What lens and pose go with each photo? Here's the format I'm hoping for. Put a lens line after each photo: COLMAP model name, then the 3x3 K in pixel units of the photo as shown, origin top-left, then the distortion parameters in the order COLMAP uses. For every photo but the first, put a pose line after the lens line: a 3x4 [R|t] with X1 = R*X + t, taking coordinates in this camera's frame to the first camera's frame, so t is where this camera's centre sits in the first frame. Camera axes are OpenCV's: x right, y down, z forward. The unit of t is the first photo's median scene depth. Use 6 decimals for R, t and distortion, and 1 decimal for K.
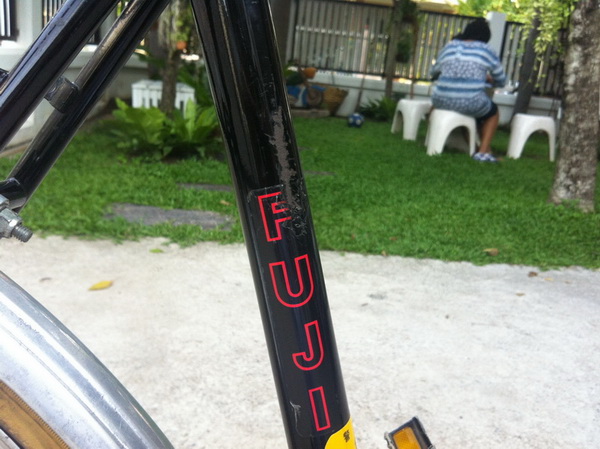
lens RADIAL K [[556.9, 0, 300.0], [0, 556.9, 224.5], [0, 0, 1]] dist [0.088083, -0.242332]
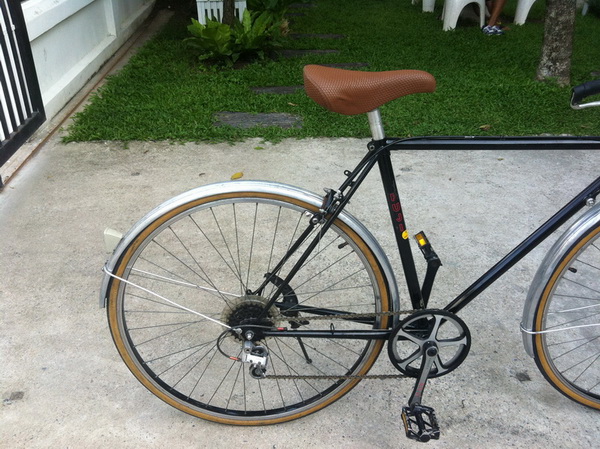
lens RADIAL K [[547.5, 0, 288.7], [0, 547.5, 216.9], [0, 0, 1]] dist [0.002940, -0.022969]
pose [[0.994906, -0.067309, -0.075043, -0.057818], [0.084165, 0.964353, 0.250878, -0.107506], [0.055481, -0.255916, 0.965106, -0.373748]]
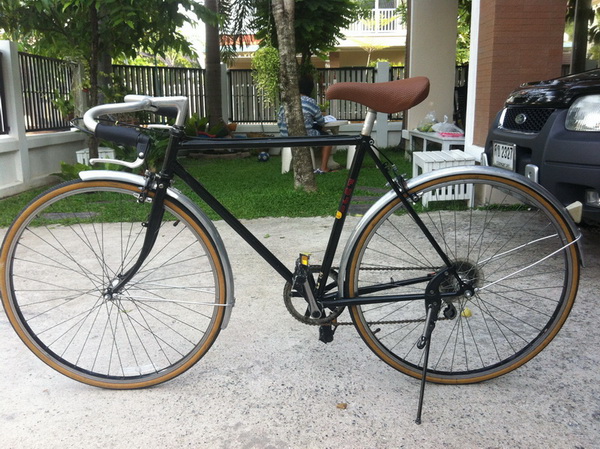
lens RADIAL K [[553.9, 0, 300.0], [0, 553.9, 224.5], [0, 0, 1]] dist [0.007896, -0.006895]
pose [[0.990922, -0.110328, -0.076814, 0.634873], [0.104037, 0.991221, -0.081591, 0.229865], [0.085142, 0.072858, 0.993701, -0.771300]]
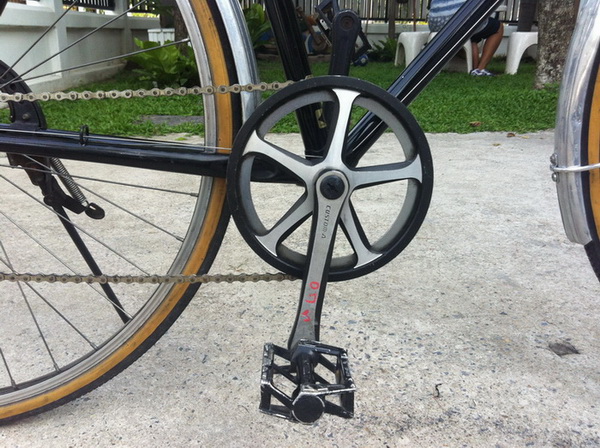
lens RADIAL K [[553.9, 0, 300.0], [0, 553.9, 224.0], [0, 0, 1]] dist [0.007896, -0.006895]
pose [[0.995855, -0.079047, -0.044999, 0.022185], [0.081000, 0.995771, 0.043359, 0.149326], [0.041381, -0.046825, 0.998046, -0.116265]]
